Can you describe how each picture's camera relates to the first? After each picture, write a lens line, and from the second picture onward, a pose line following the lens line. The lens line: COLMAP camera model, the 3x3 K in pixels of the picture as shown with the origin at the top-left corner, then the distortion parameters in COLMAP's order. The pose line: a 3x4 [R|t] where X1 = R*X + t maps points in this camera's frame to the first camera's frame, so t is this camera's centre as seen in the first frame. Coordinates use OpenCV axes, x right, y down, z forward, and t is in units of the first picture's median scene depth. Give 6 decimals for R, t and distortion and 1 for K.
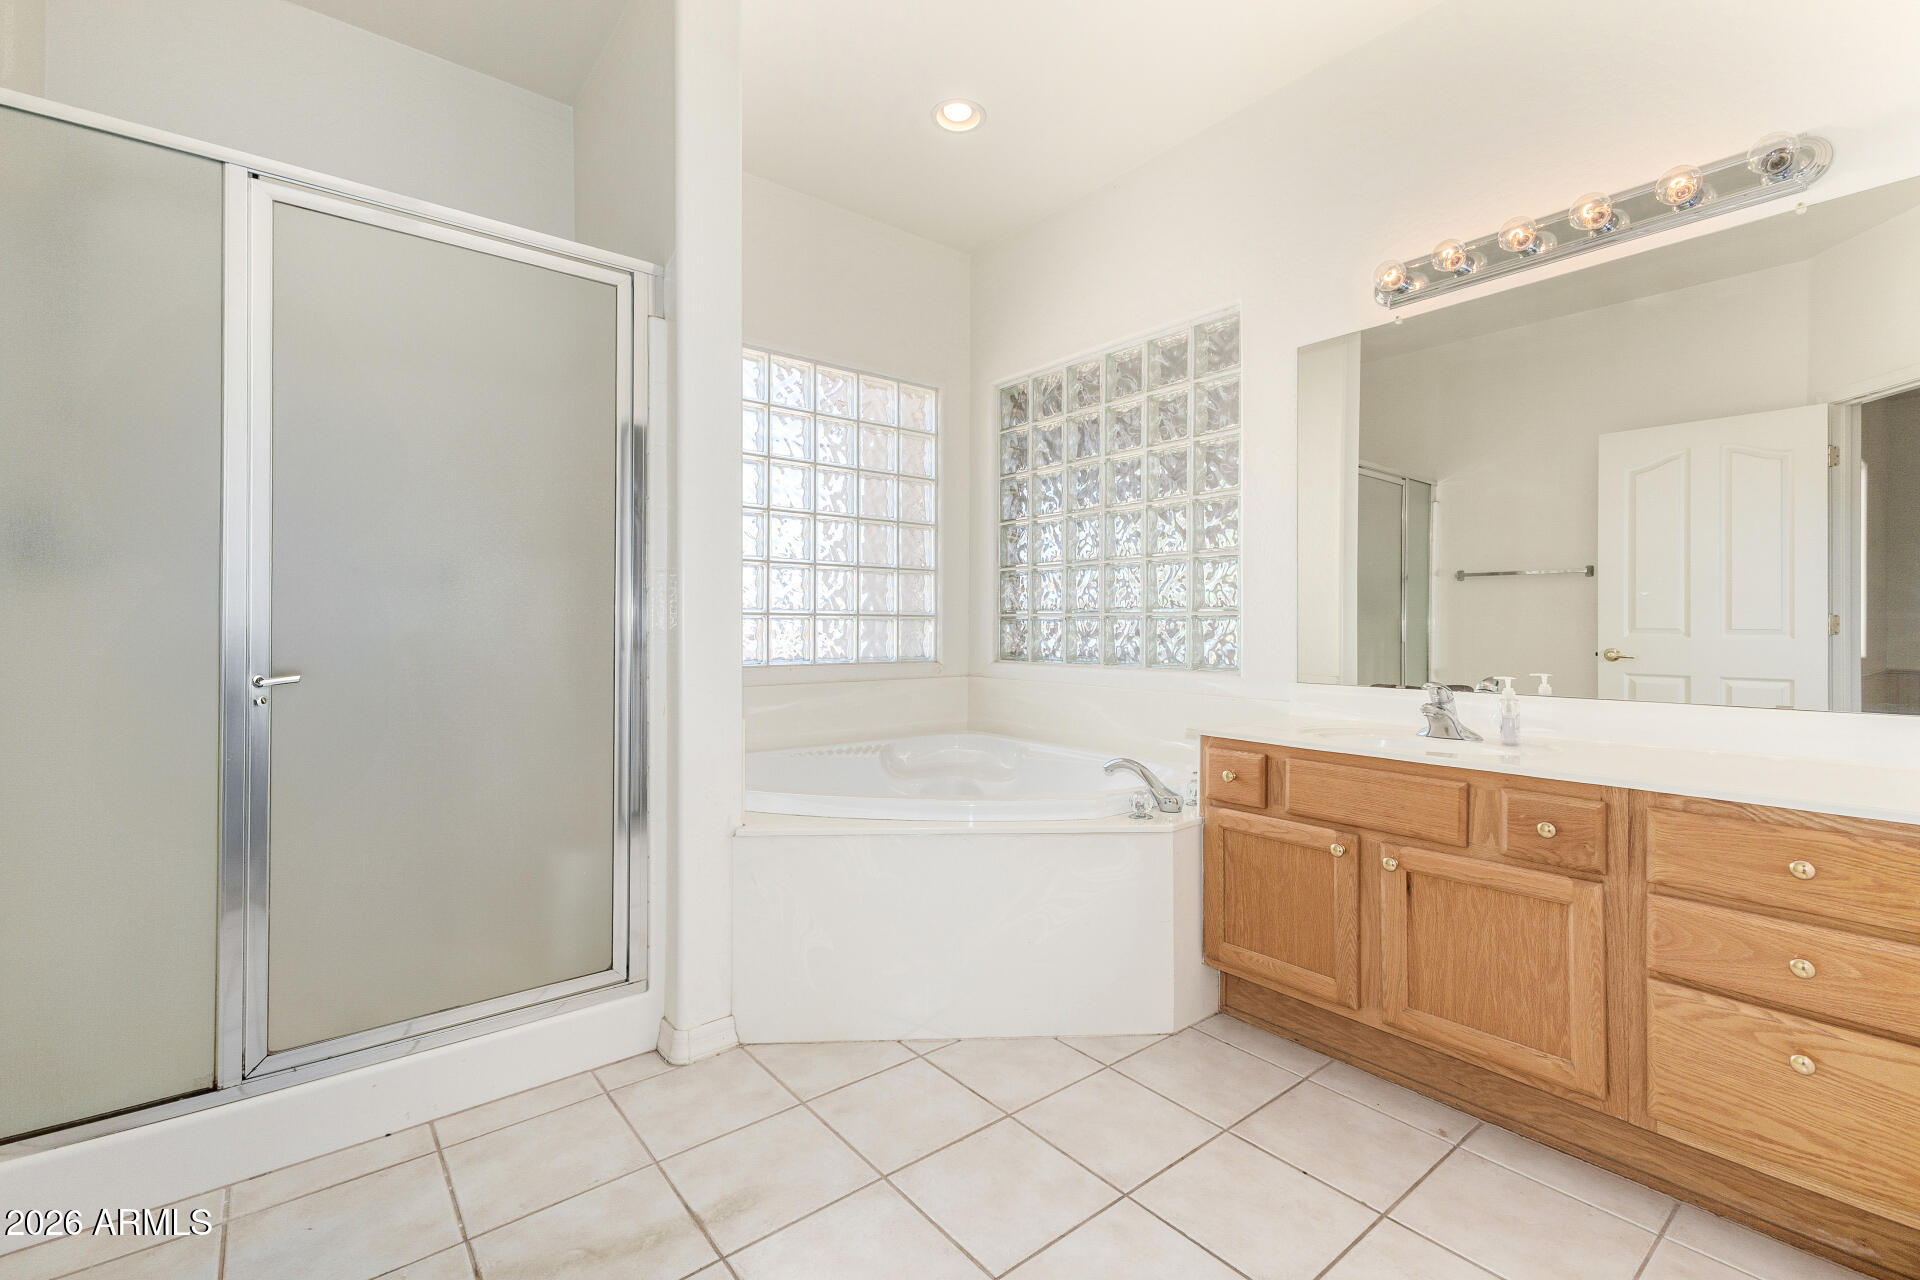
lens RADIAL K [[832.0, 0, 961.9], [0, 832.0, 624.9], [0, 0, 1]] dist [0.017143, -0.007558]
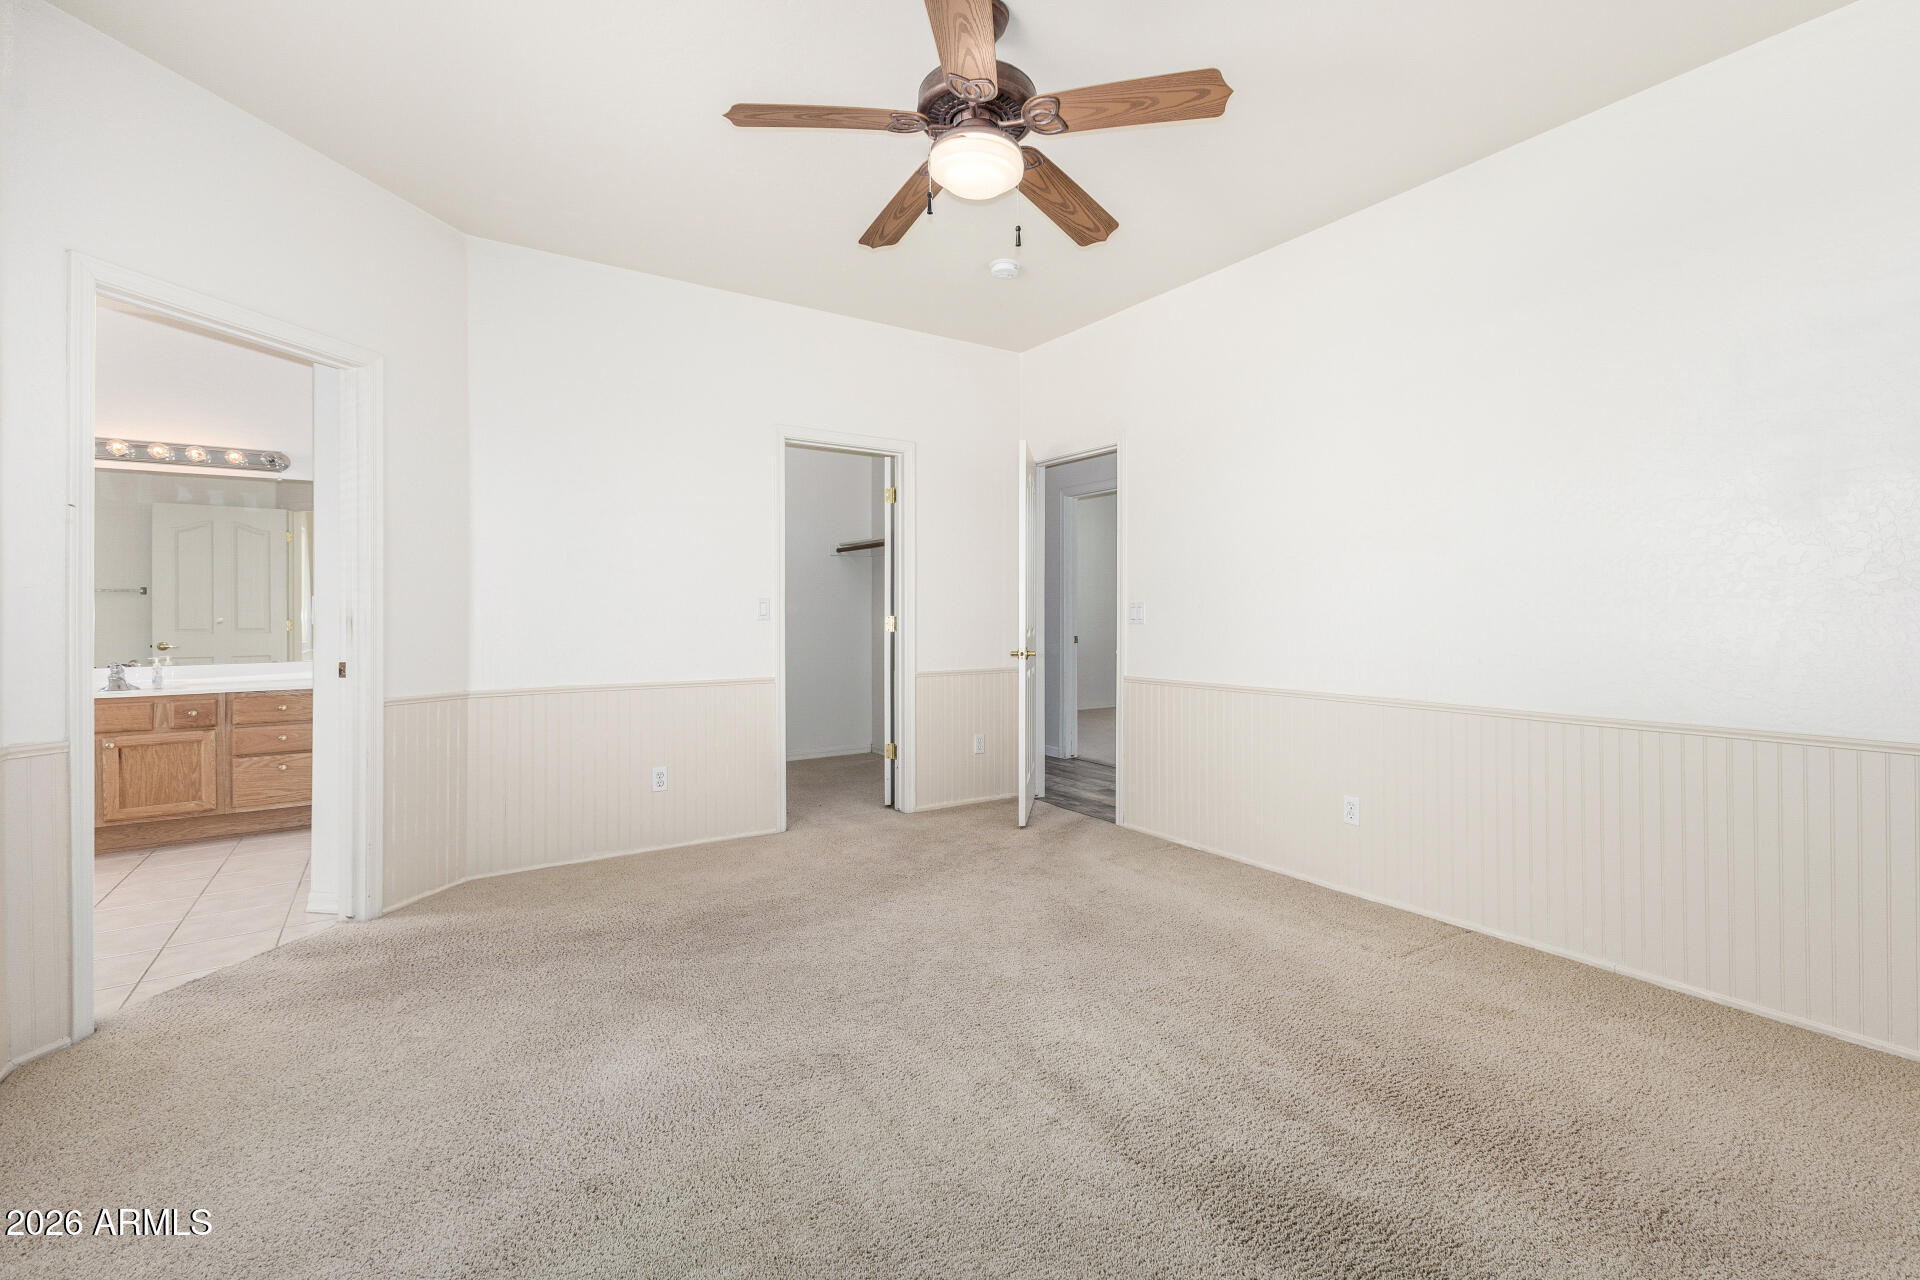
lens RADIAL K [[832.0, 0, 961.6], [0, 832.0, 623.7], [0, 0, 1]] dist [0.017143, -0.007558]
pose [[0.088817, -0.010113, 0.995997, -1.655692], [-0.002347, 0.999944, 0.010362, -0.065725], [-0.996045, -0.003258, 0.088788, -1.581366]]
